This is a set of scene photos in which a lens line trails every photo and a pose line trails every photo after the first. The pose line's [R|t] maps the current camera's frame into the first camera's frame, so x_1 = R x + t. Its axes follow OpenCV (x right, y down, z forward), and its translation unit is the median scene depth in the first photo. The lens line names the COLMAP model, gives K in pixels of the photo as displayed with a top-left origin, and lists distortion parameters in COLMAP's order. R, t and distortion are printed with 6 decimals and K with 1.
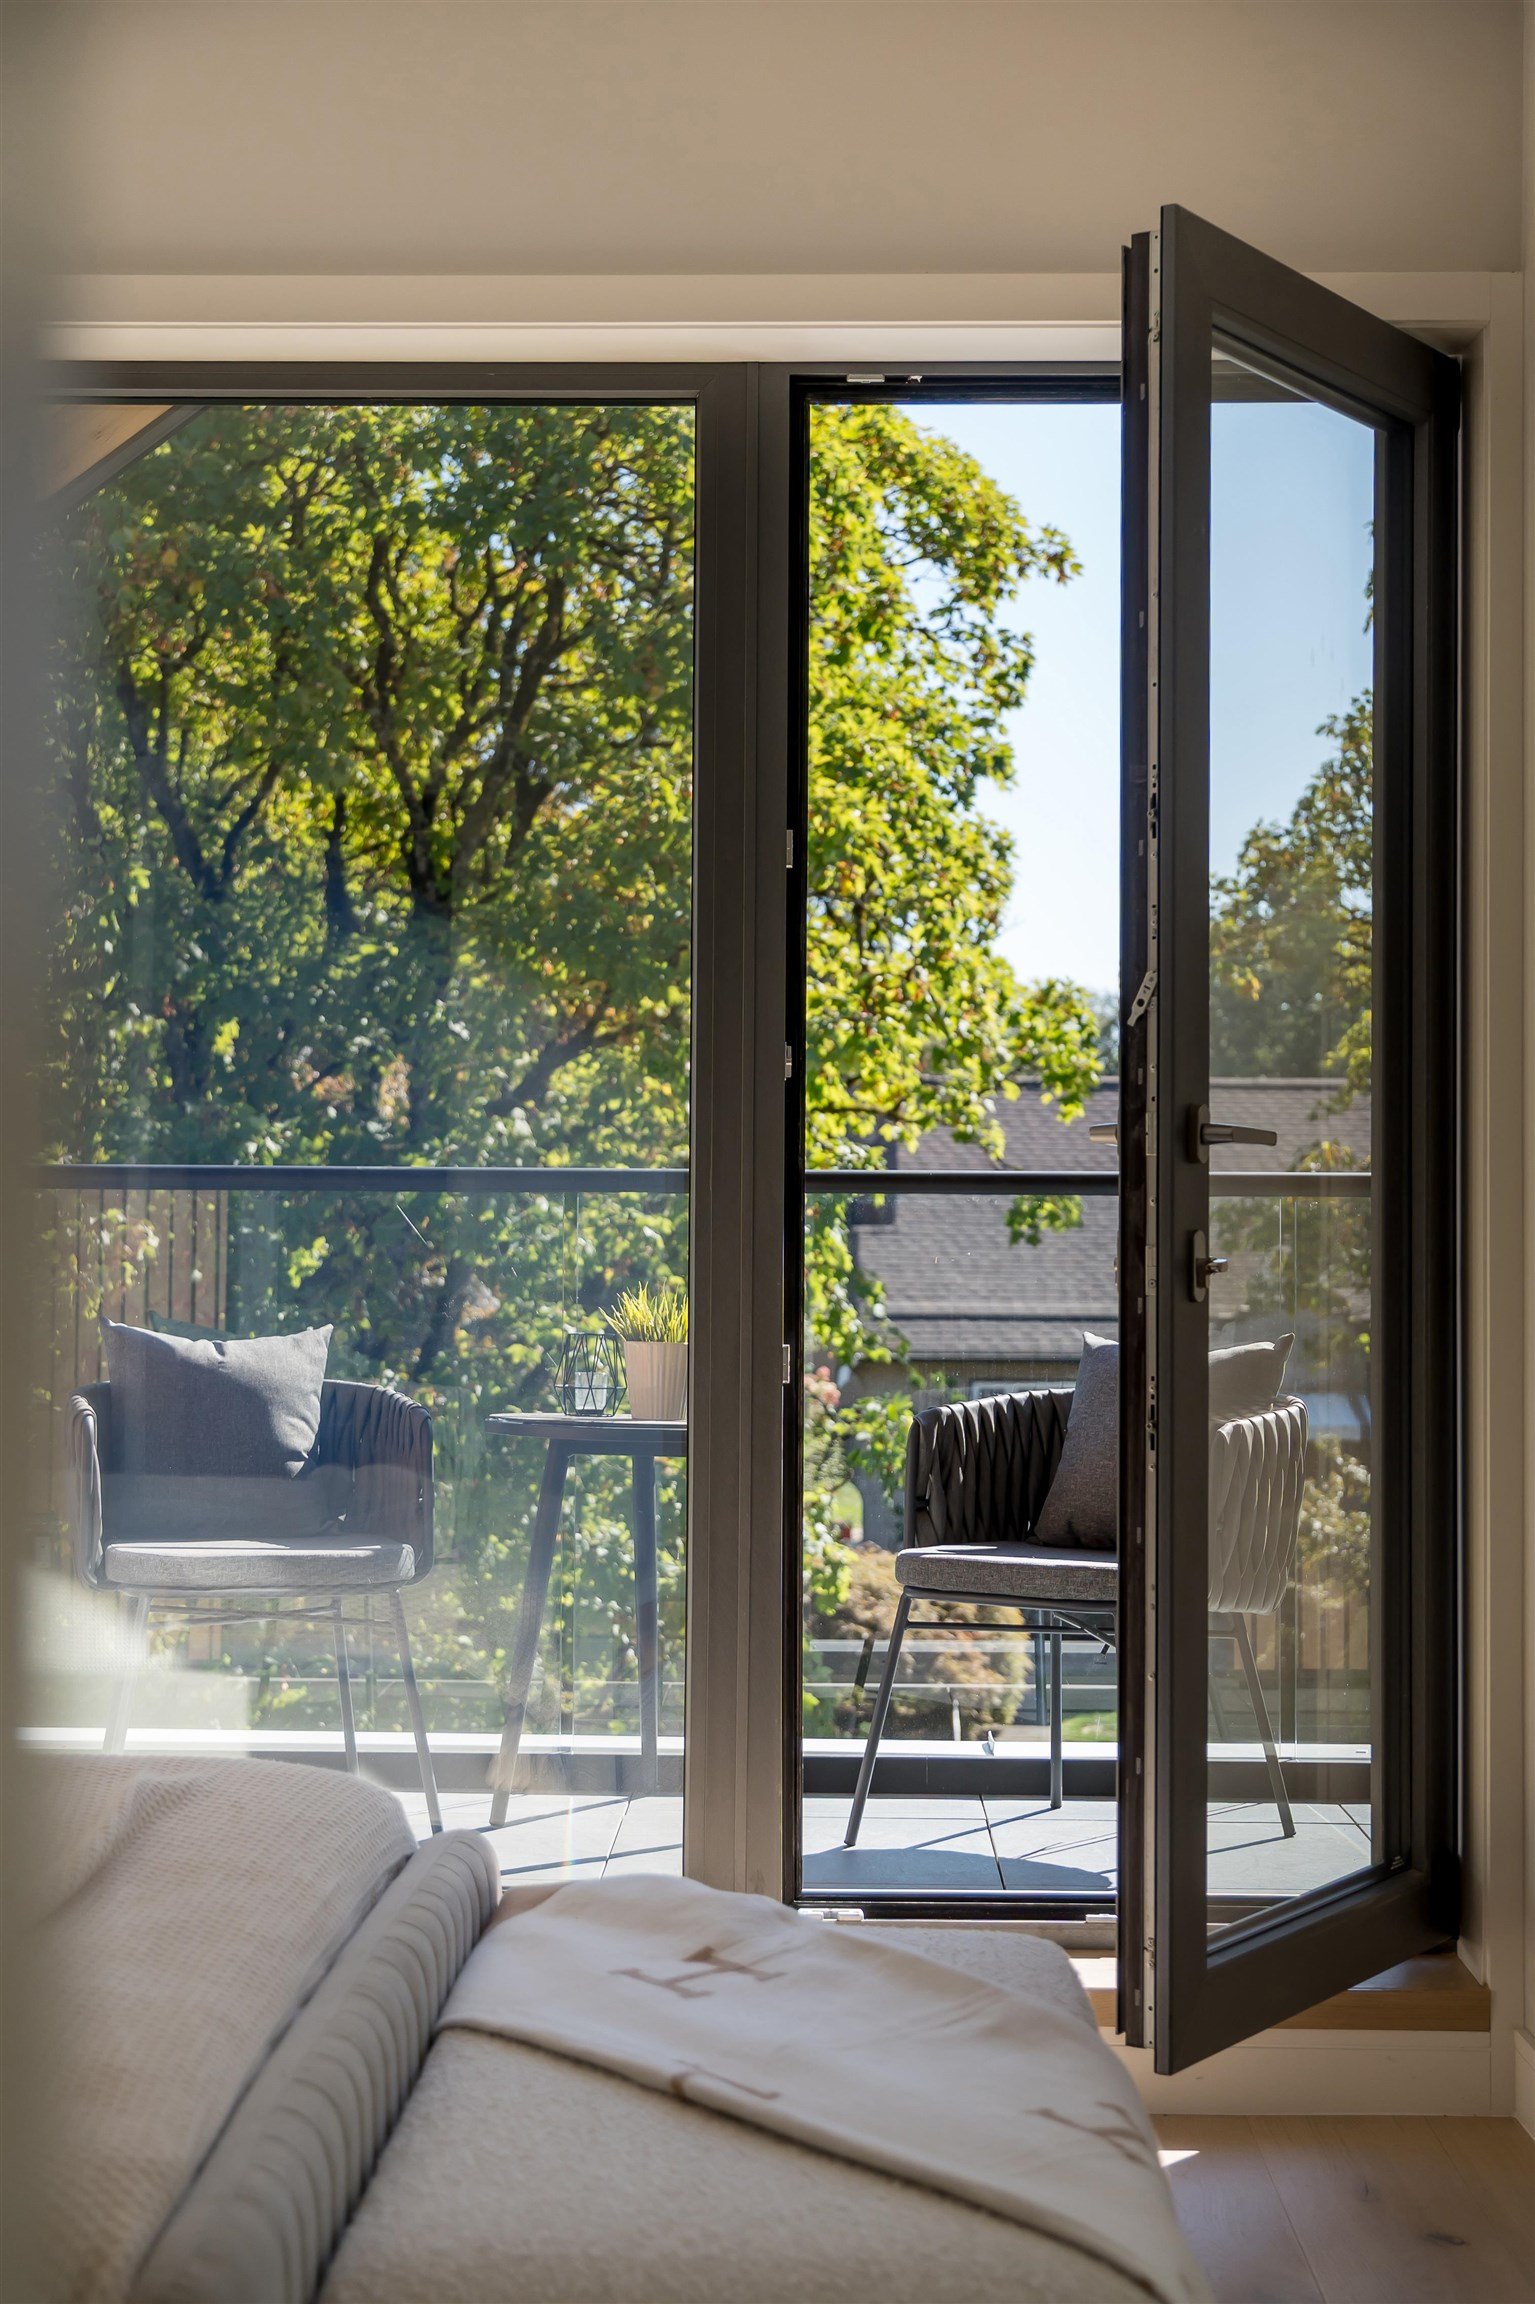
lens RADIAL K [[3660.2, 0, 757.7], [0, 3660.2, 1157.5], [0, 0, 1]] dist [-0.019076, 0.000000]
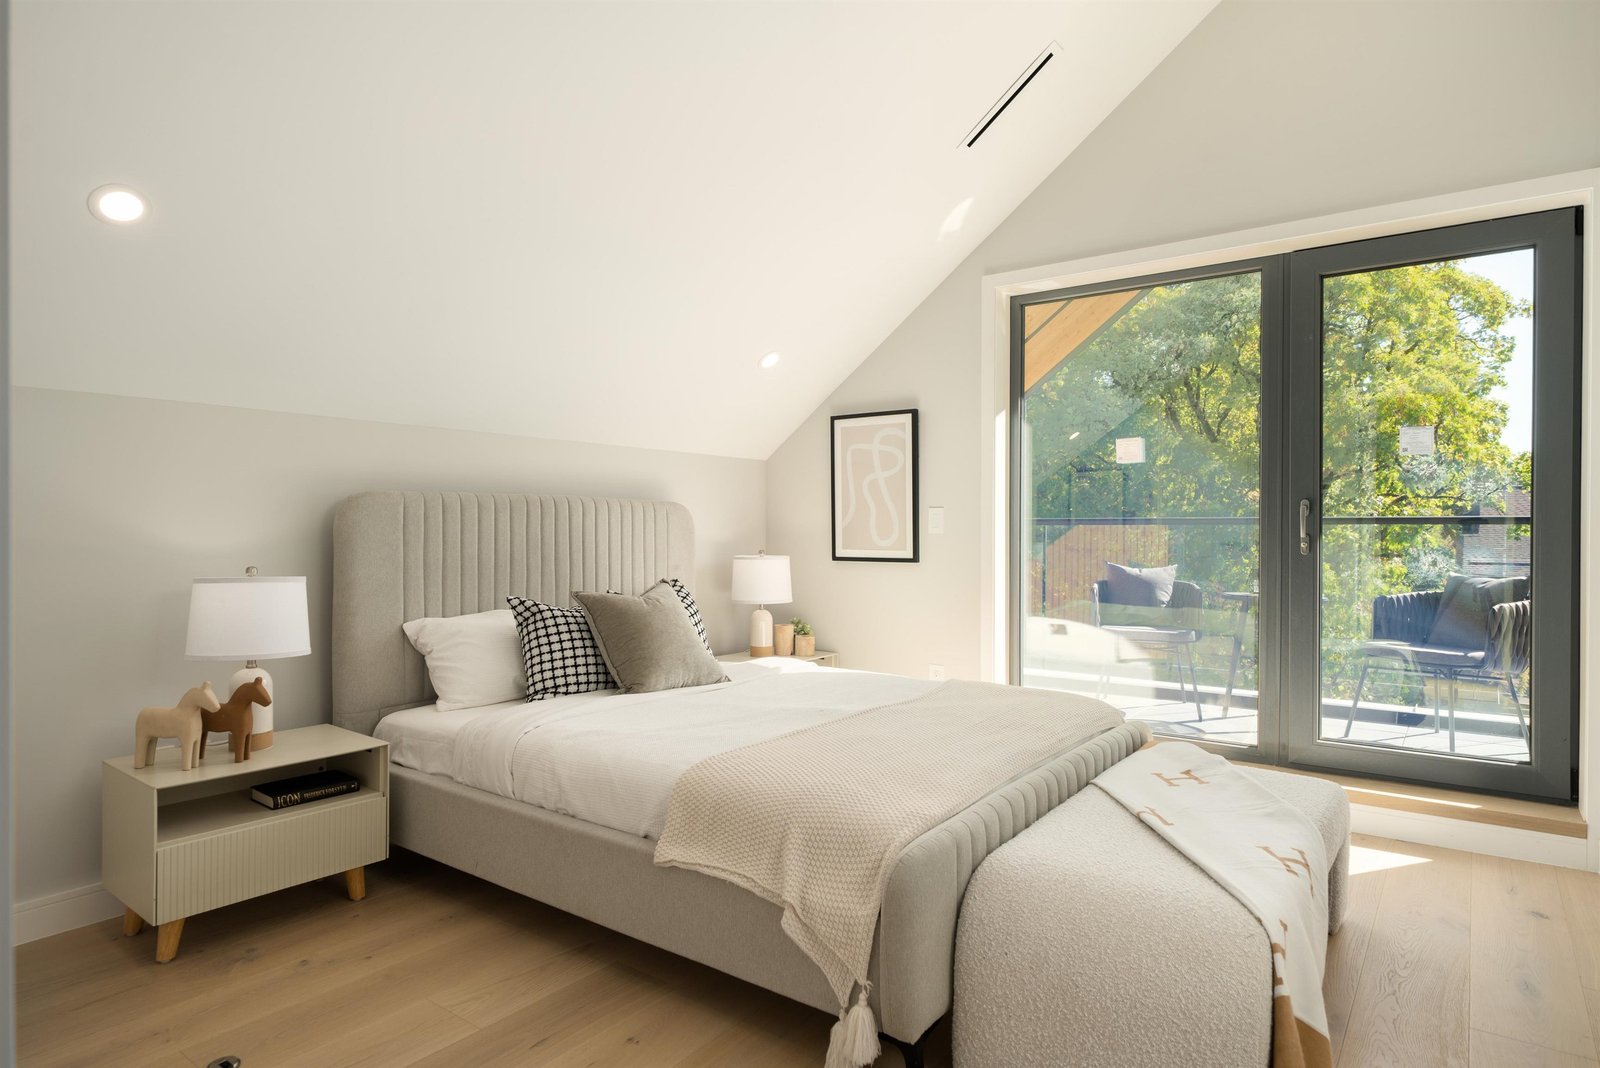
lens RADIAL K [[937.3, 0, 804.1], [0, 937.3, 543.1], [0, 0, 1]] dist [0.006393, -0.002045]
pose [[0.823818, 0.003460, -0.566844, 0.038581], [0.012183, 0.999642, 0.023808, 0.000618], [0.566724, -0.026519, 0.823481, 0.039728]]
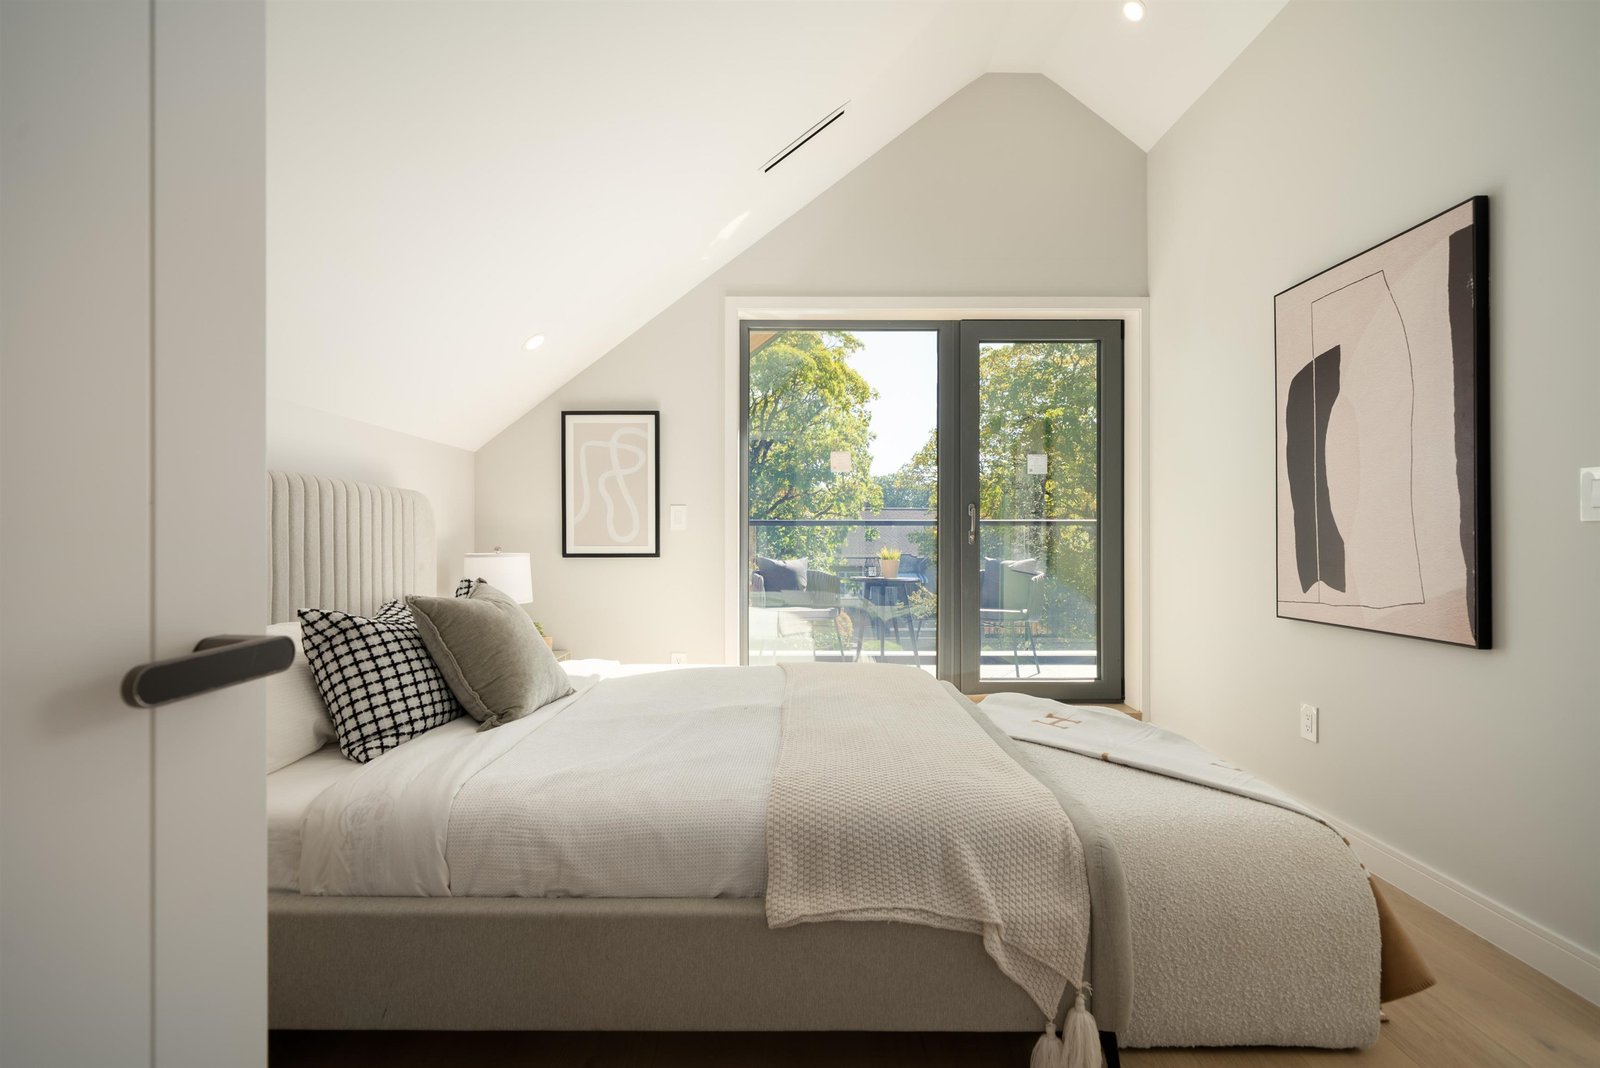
lens RADIAL K [[751.8, 0, 798.9], [0, 751.8, 535.7], [0, 0, 1]] dist [0.001432, 0.001935]
pose [[0.999019, -0.006400, 0.043814, -0.070718], [0.005904, 0.999917, 0.011426, 0.004704], [-0.043883, -0.011156, 0.998974, 0.054165]]
